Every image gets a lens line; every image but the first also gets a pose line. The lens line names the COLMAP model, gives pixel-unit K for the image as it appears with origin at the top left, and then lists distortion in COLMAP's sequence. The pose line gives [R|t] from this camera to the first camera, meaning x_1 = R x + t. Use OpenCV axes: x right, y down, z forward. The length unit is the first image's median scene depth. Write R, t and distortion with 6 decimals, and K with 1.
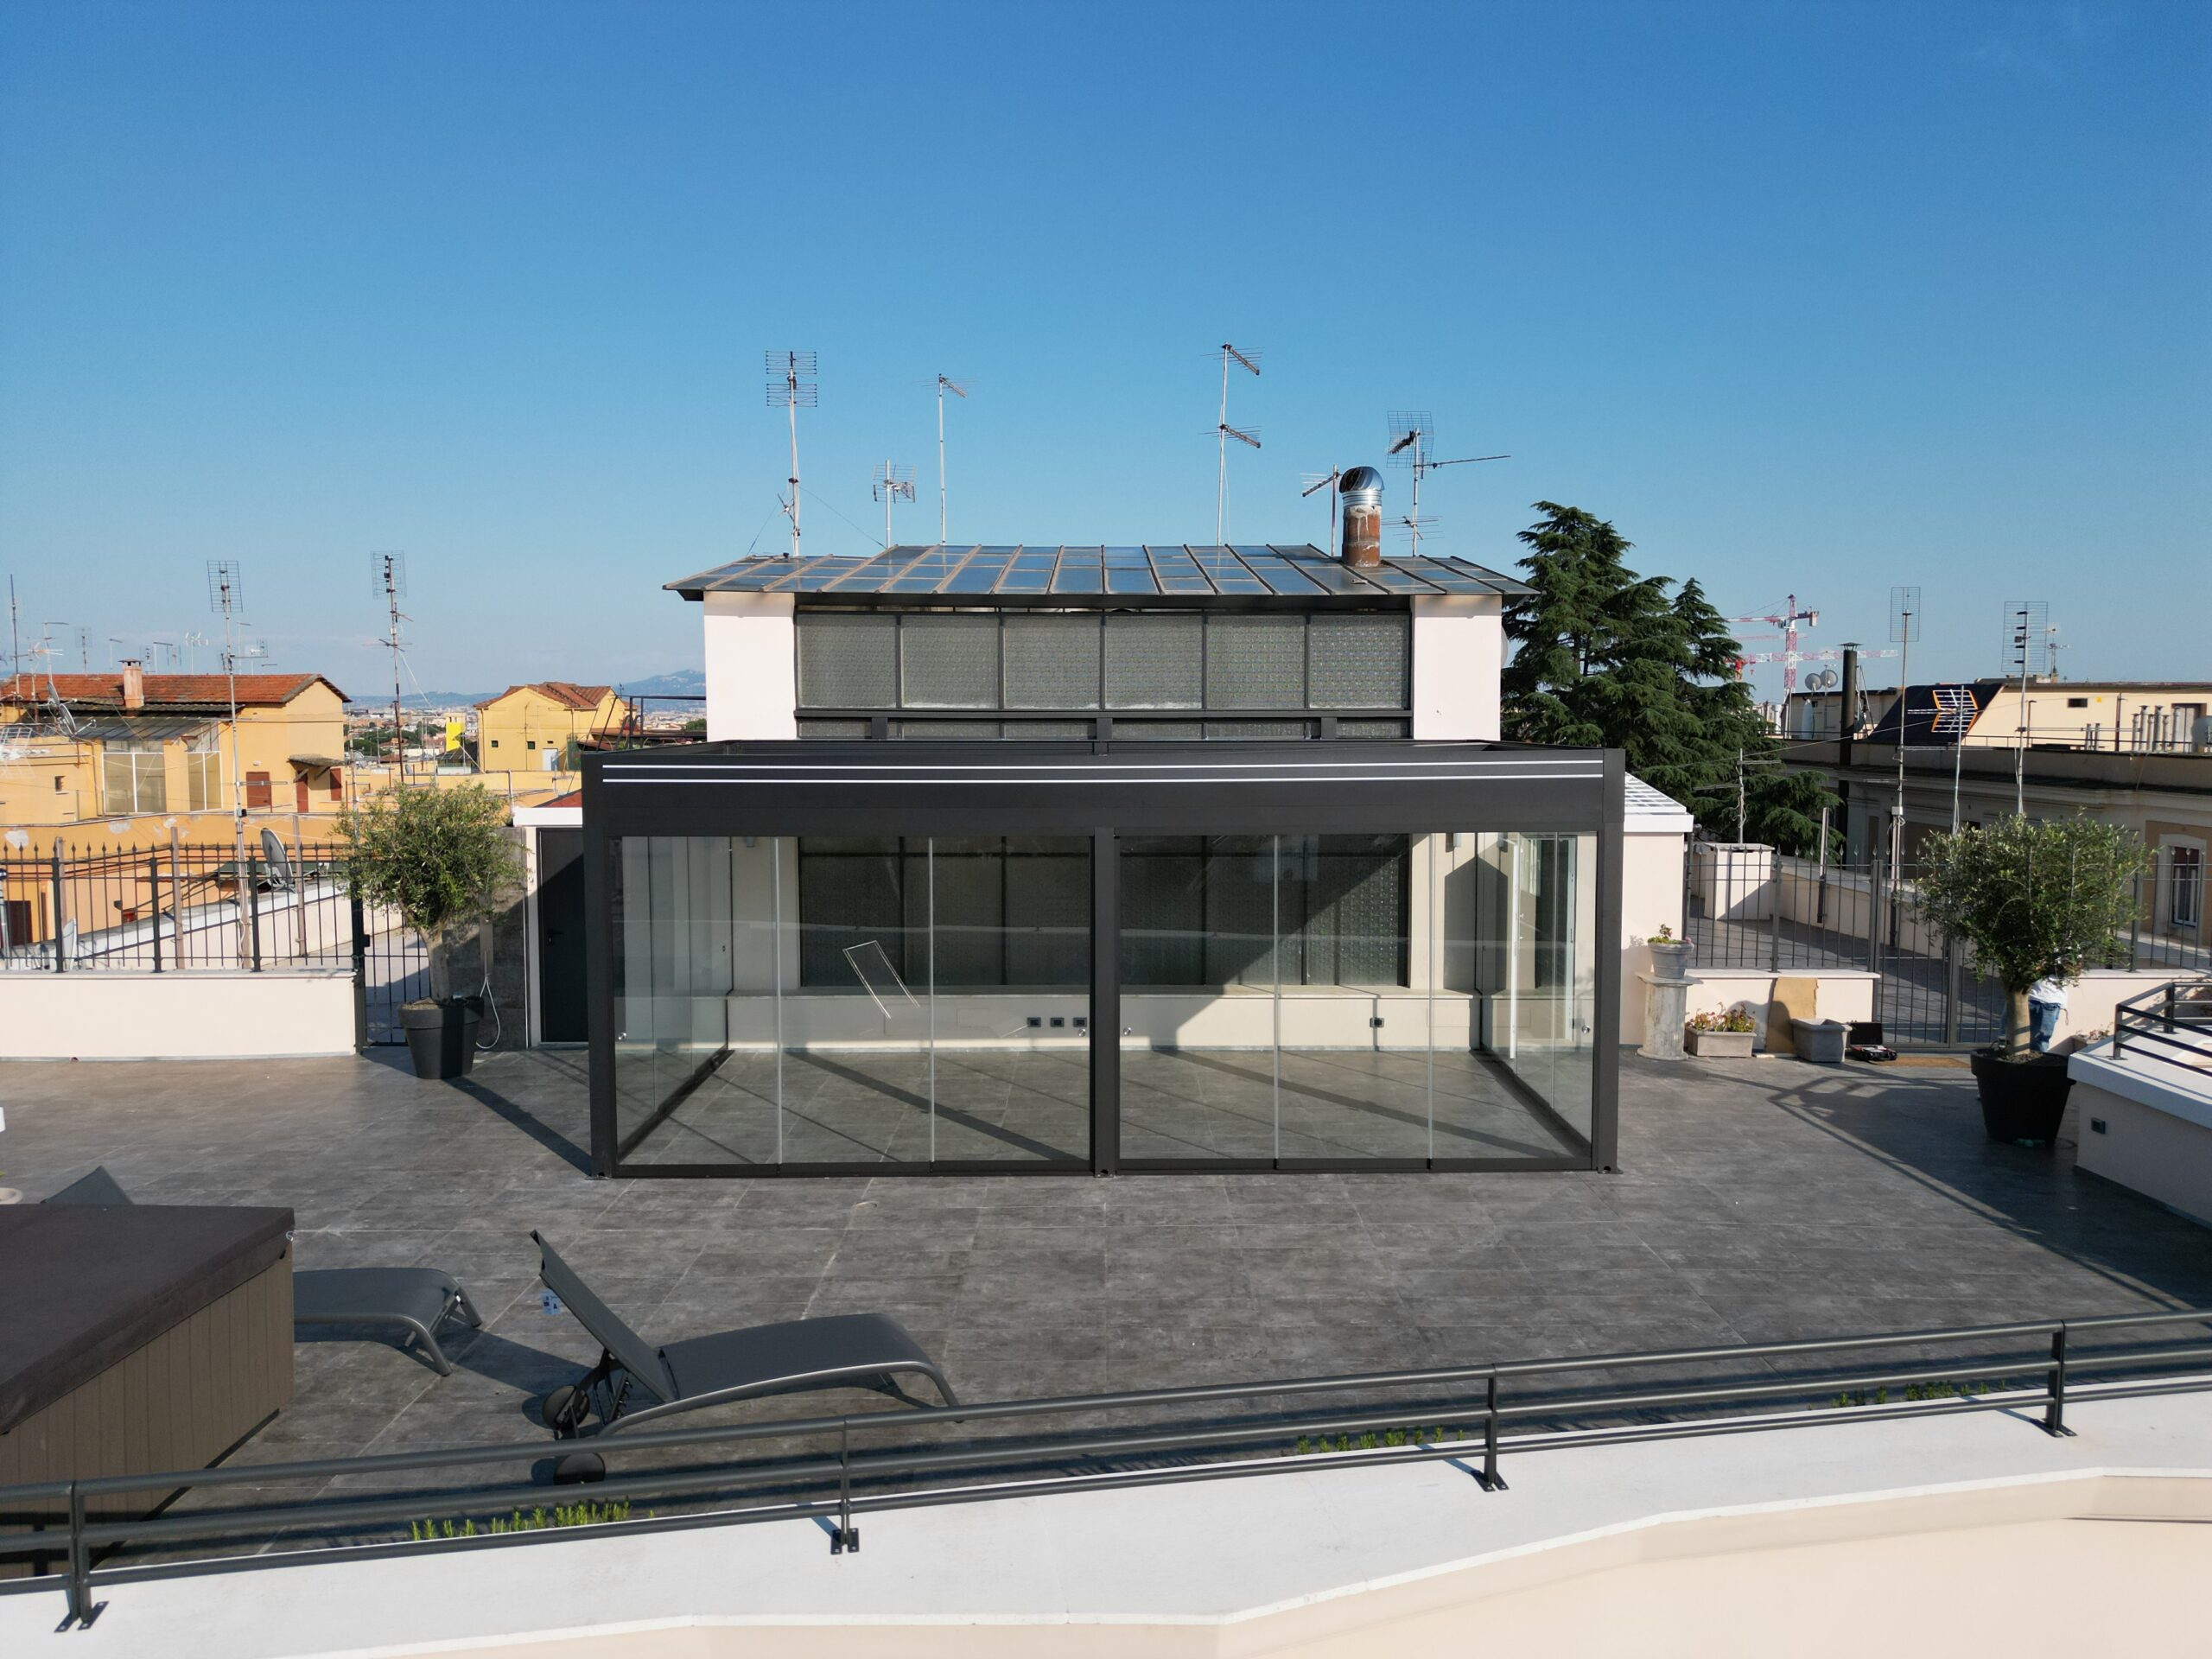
lens RADIAL K [[1535.6, 0, 1140.4], [0, 1535.6, 822.7], [0, 0, 1]] dist [0.056084, -0.011127]
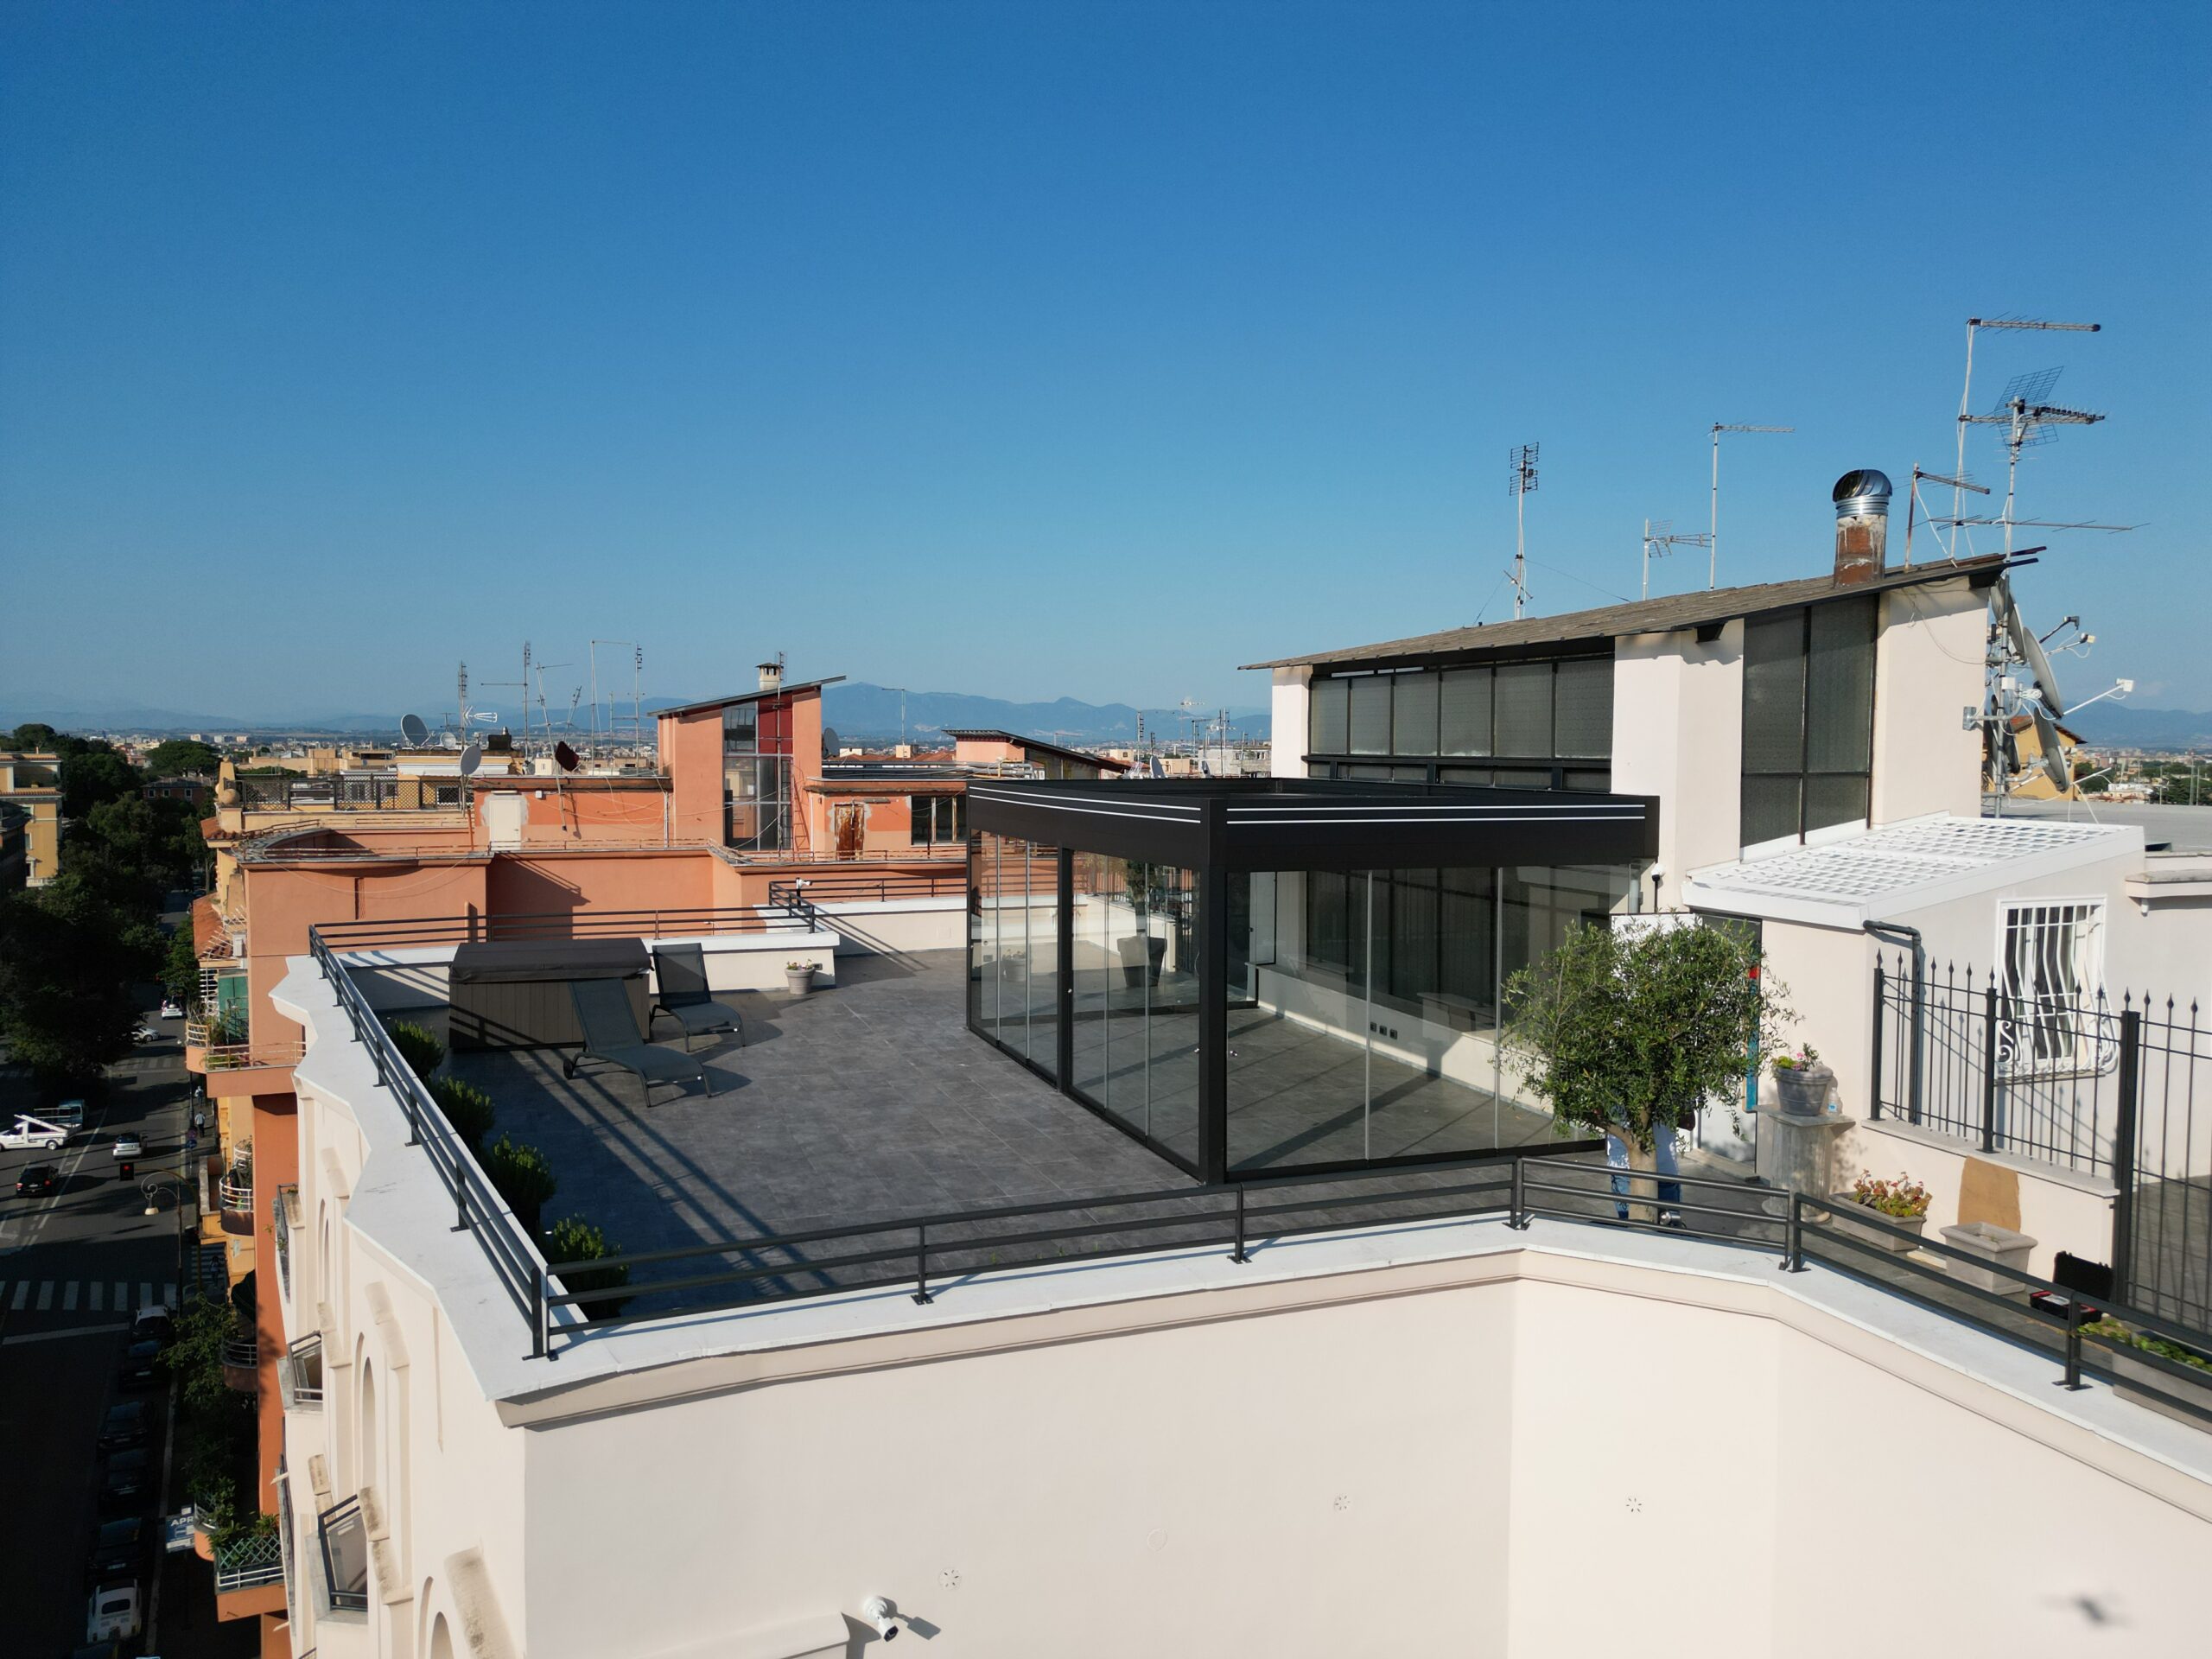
lens RADIAL K [[1535.6, 0, 1112.7], [0, 1535.6, 831.8], [0, 0, 1]] dist [0.056084, -0.011127]
pose [[0.340731, 0.054716, -0.938567, 0.943435], [-0.073677, 0.996789, 0.031363, -0.037856], [0.937270, 0.058465, 0.343668, 0.408013]]
